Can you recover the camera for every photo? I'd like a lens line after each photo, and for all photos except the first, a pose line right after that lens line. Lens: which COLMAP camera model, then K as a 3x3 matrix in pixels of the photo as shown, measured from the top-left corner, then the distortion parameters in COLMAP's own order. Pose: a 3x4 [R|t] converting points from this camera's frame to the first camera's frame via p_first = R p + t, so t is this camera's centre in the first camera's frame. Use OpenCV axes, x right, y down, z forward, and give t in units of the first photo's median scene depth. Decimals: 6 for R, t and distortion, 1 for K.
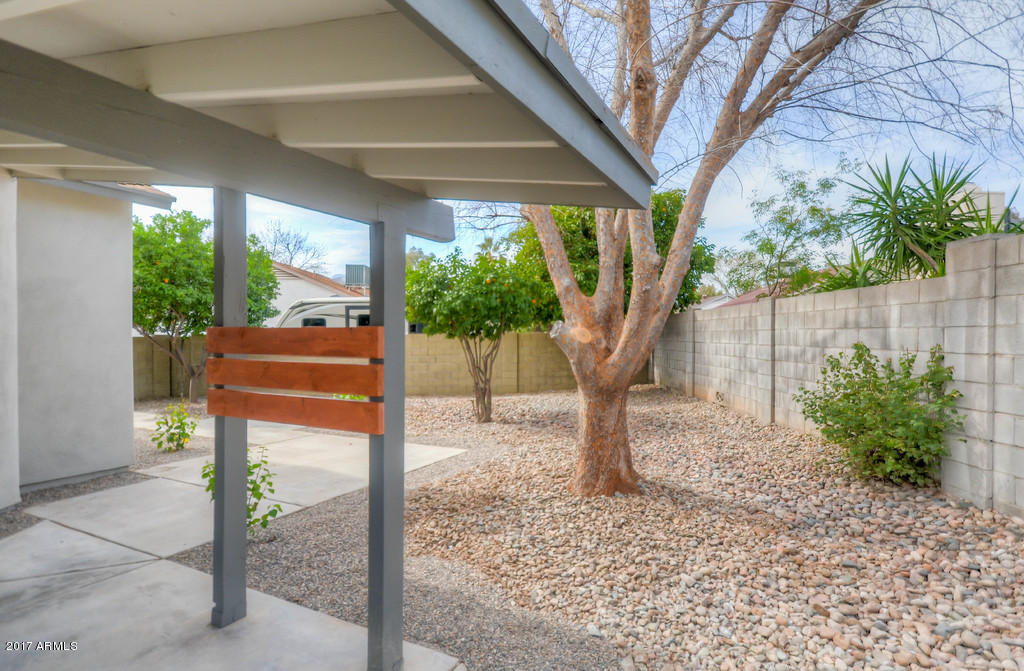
lens RADIAL K [[522.0, 0, 520.3], [0, 522.0, 335.6], [0, 0, 1]] dist [0.015115, 0.000188]
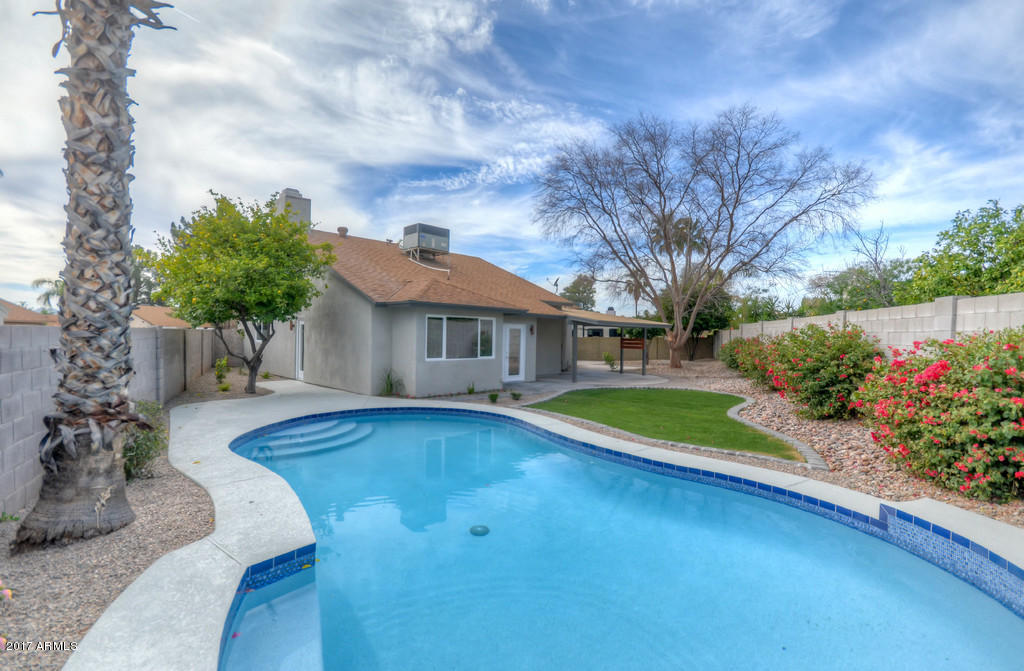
lens RADIAL K [[474.3, 0, 508.4], [0, 474.3, 305.9], [0, 0, 1]] dist [-0.025848, -0.000217]
pose [[0.954832, -0.005534, -0.297096, -0.014569], [-0.012404, 0.998213, -0.058457, -0.018381], [0.296888, 0.059502, 0.953057, -1.965329]]
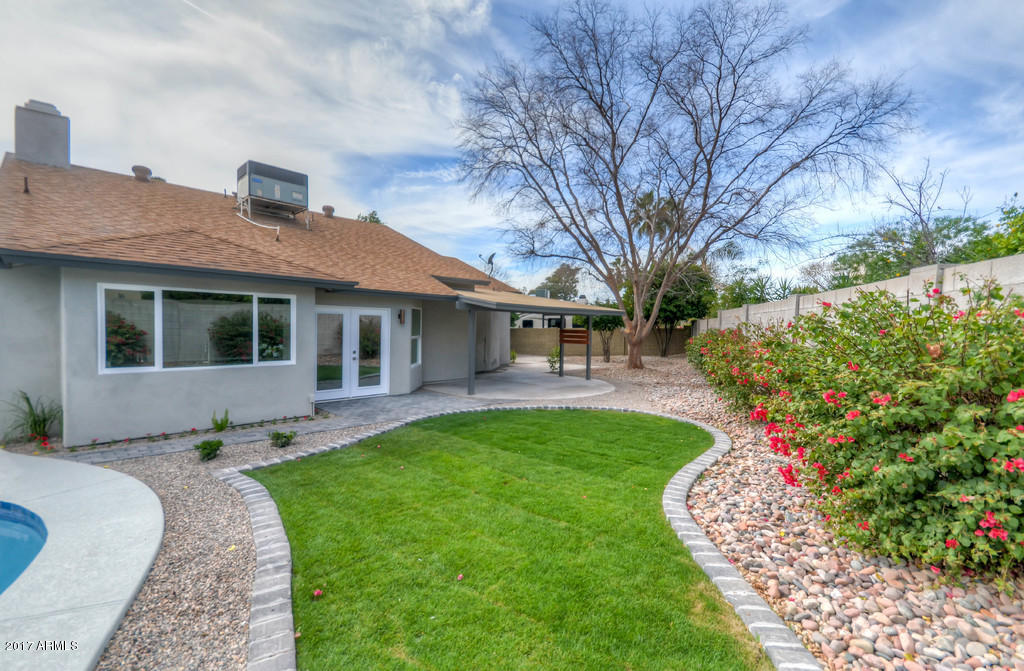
lens RADIAL K [[452.6, 0, 520.5], [0, 452.6, 342.6], [0, 0, 1]] dist [0.009213, -0.000451]
pose [[0.962571, 0.021319, -0.270189, 0.124227], [-0.011344, 0.999197, 0.038427, -0.017516], [0.270791, -0.033923, 0.962040, -1.281905]]
